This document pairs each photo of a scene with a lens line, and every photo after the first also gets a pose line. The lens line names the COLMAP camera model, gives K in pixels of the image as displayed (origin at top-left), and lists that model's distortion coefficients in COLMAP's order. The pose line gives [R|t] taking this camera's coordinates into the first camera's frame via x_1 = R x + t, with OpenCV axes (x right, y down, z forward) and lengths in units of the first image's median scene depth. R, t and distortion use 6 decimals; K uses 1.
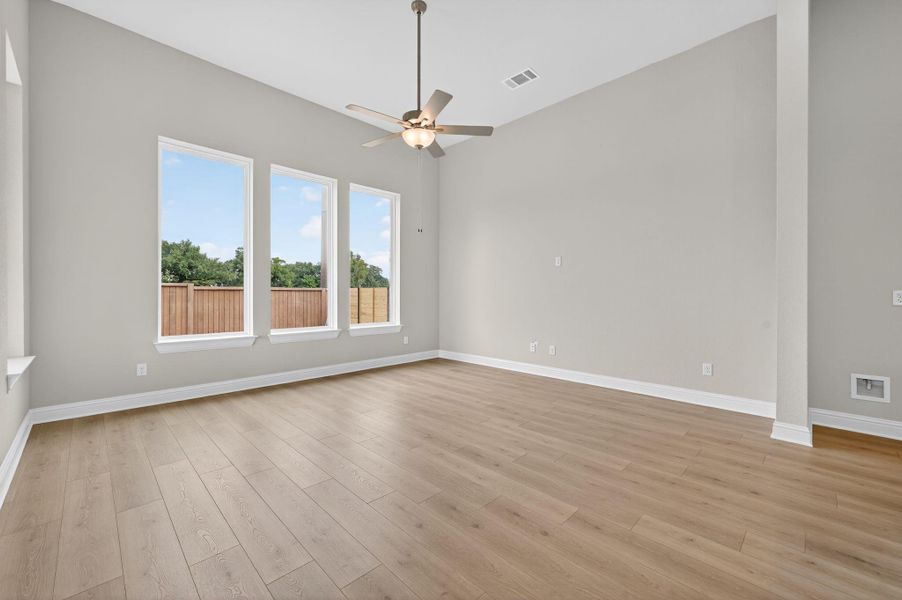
lens RADIAL K [[367.9, 0, 452.4], [0, 367.9, 292.6], [0, 0, 1]] dist [0.003578, 0.000454]
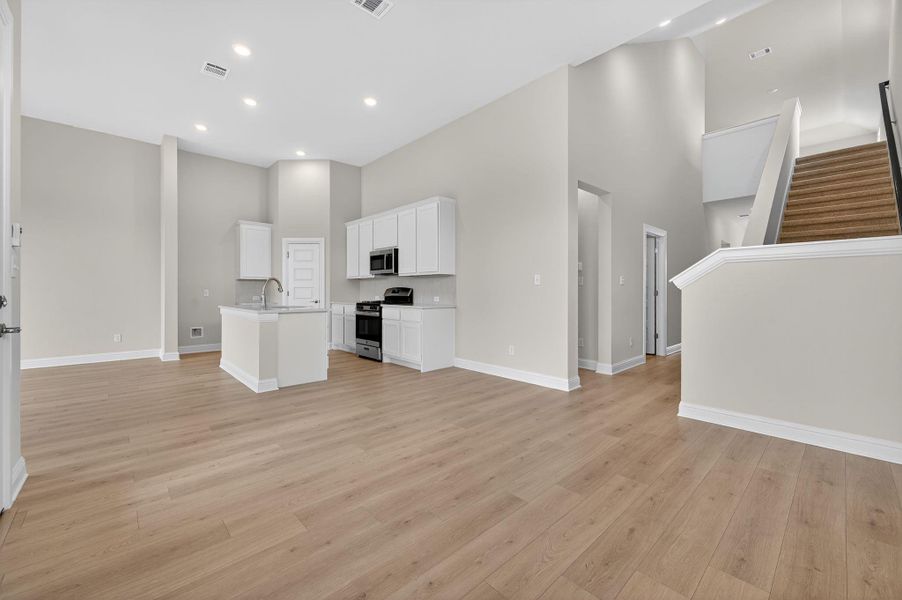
lens RADIAL K [[367.9, 0, 452.4], [0, 367.9, 292.6], [0, 0, 1]] dist [0.003578, 0.000454]
pose [[0.035024, -0.005298, 0.999372, -0.796949], [-0.001384, 0.999985, 0.005350, -0.003241], [-0.999386, -0.001571, 0.035016, -0.481955]]
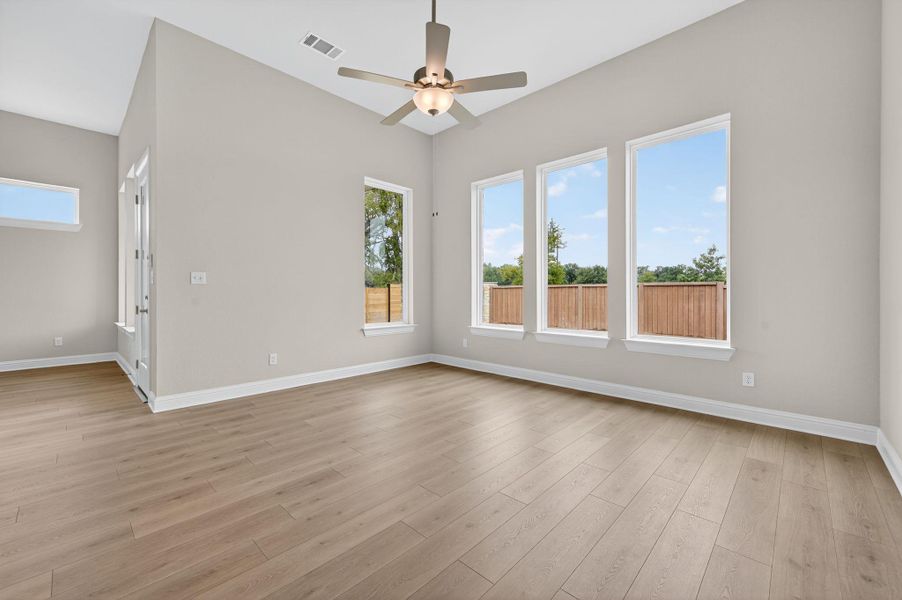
lens RADIAL K [[367.9, 0, 452.4], [0, 367.9, 292.6], [0, 0, 1]] dist [0.003578, 0.000454]
pose [[0.024093, -0.001616, -0.999708, 0.577075], [0.002653, 0.999995, -0.001552, 0.004937], [0.999706, -0.002615, 0.024097, 0.810321]]
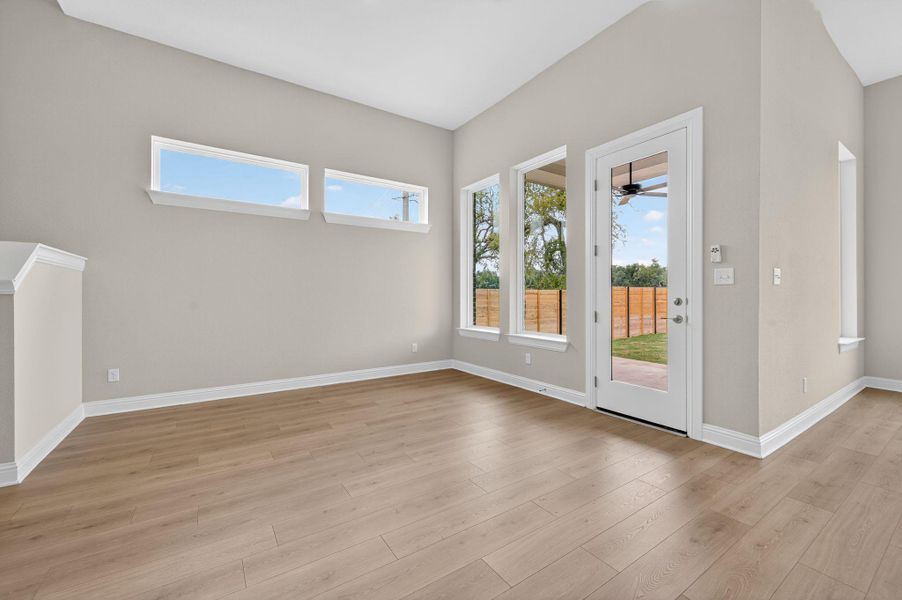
lens RADIAL K [[367.9, 0, 452.4], [0, 367.9, 292.6], [0, 0, 1]] dist [0.003578, 0.000454]
pose [[-0.189118, -0.008743, -0.981915, 0.429474], [0.004841, 0.999940, -0.009836, -0.001762], [0.981942, -0.006613, -0.189064, -0.222186]]
